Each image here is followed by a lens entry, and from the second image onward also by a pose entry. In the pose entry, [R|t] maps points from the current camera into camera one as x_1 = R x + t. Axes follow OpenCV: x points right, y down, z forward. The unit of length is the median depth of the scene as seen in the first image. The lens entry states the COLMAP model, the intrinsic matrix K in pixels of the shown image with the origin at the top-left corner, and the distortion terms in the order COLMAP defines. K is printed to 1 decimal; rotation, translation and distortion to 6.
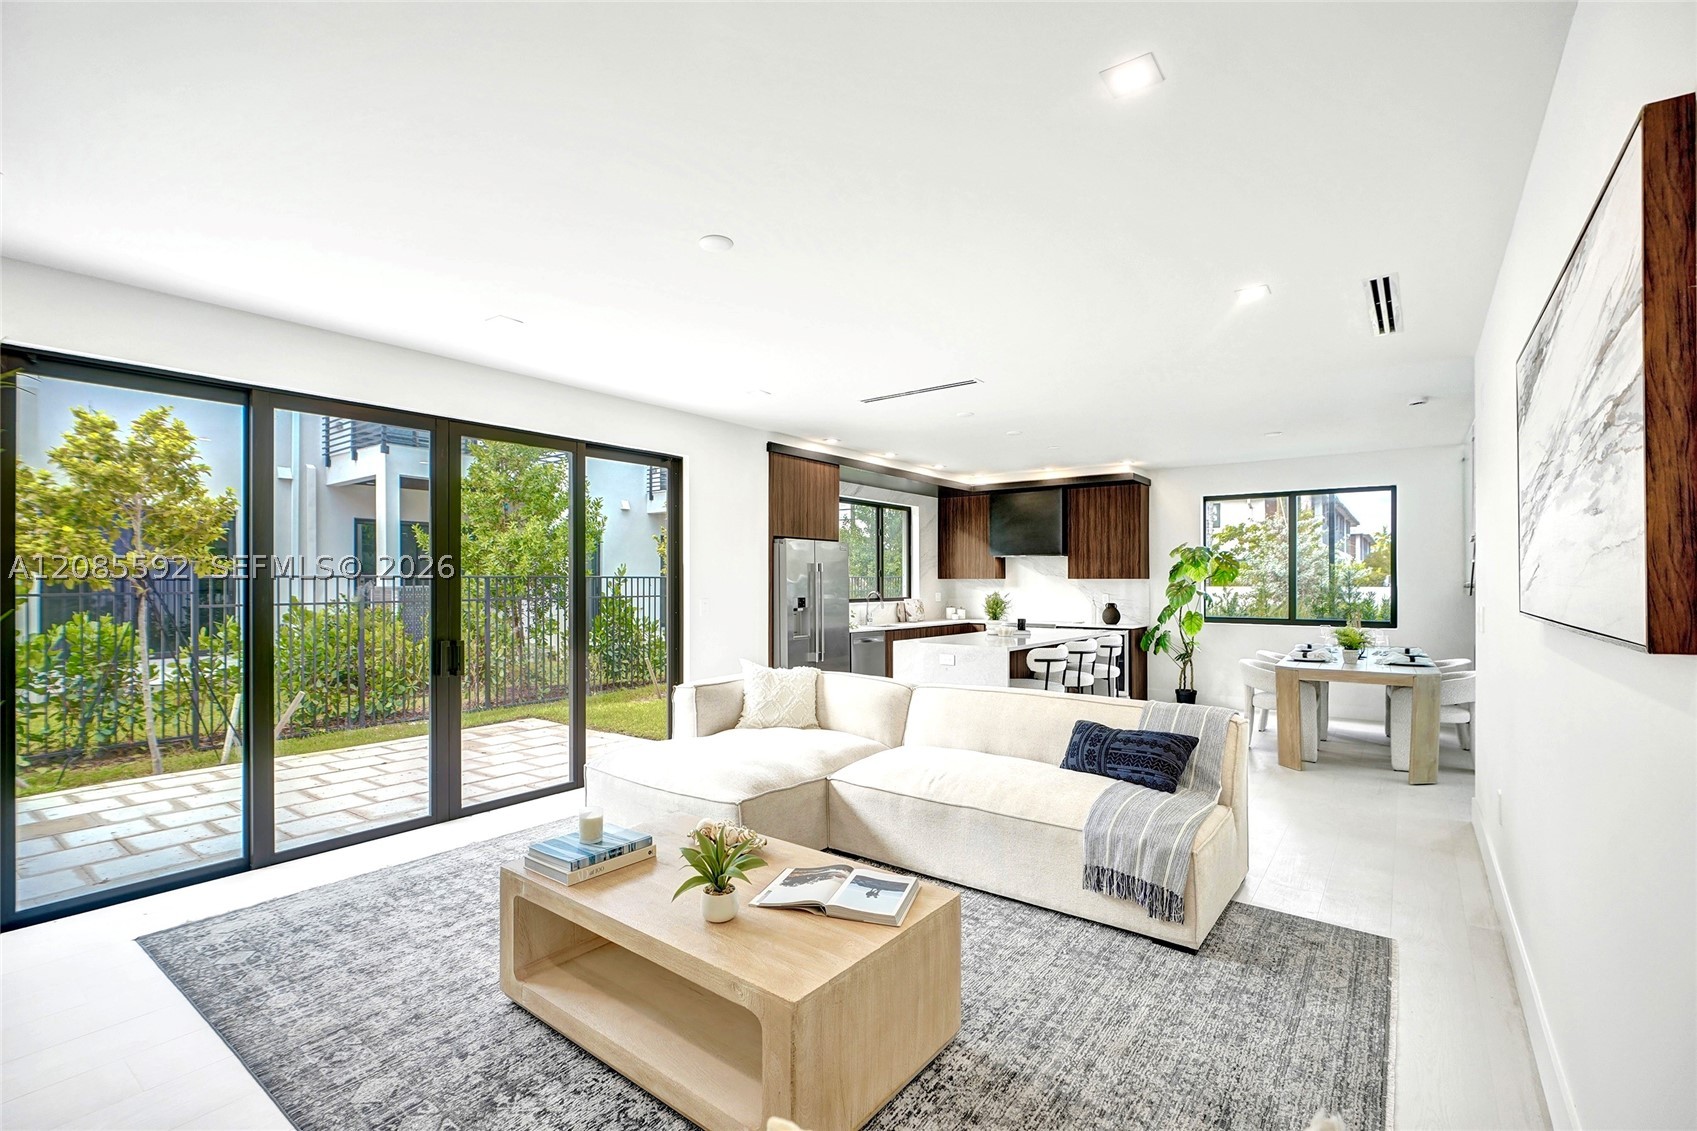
lens RADIAL K [[765.4, 0, 848.5], [0, 765.4, 565.5], [0, 0, 1]] dist [-0.000853, -0.000374]
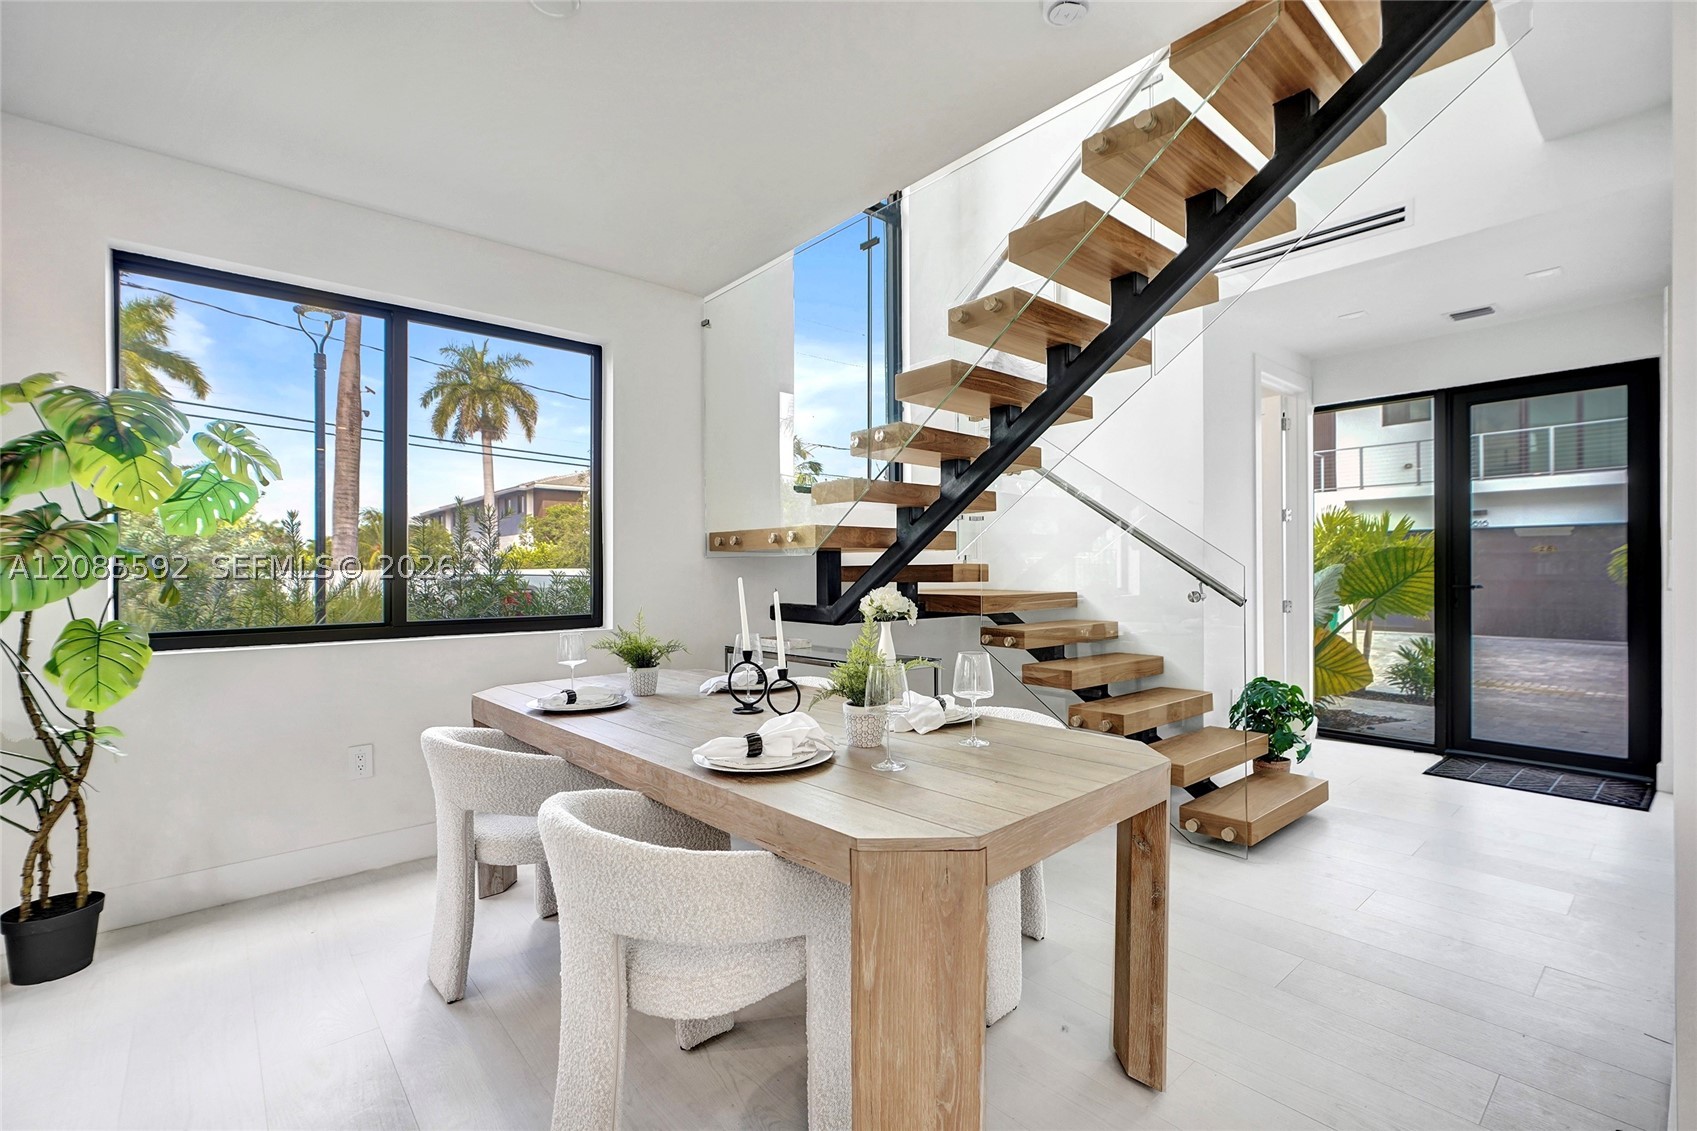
lens RADIAL K [[751.5, 0, 848.5], [0, 751.5, 565.5], [0, 0, 1]] dist [0.000003, 0.000029]
pose [[0.221666, 0.006472, 0.975101, 0.246547], [-0.019469, 0.999808, -0.002210, 0.035888], [-0.974928, -0.018495, 0.221750, 0.676322]]
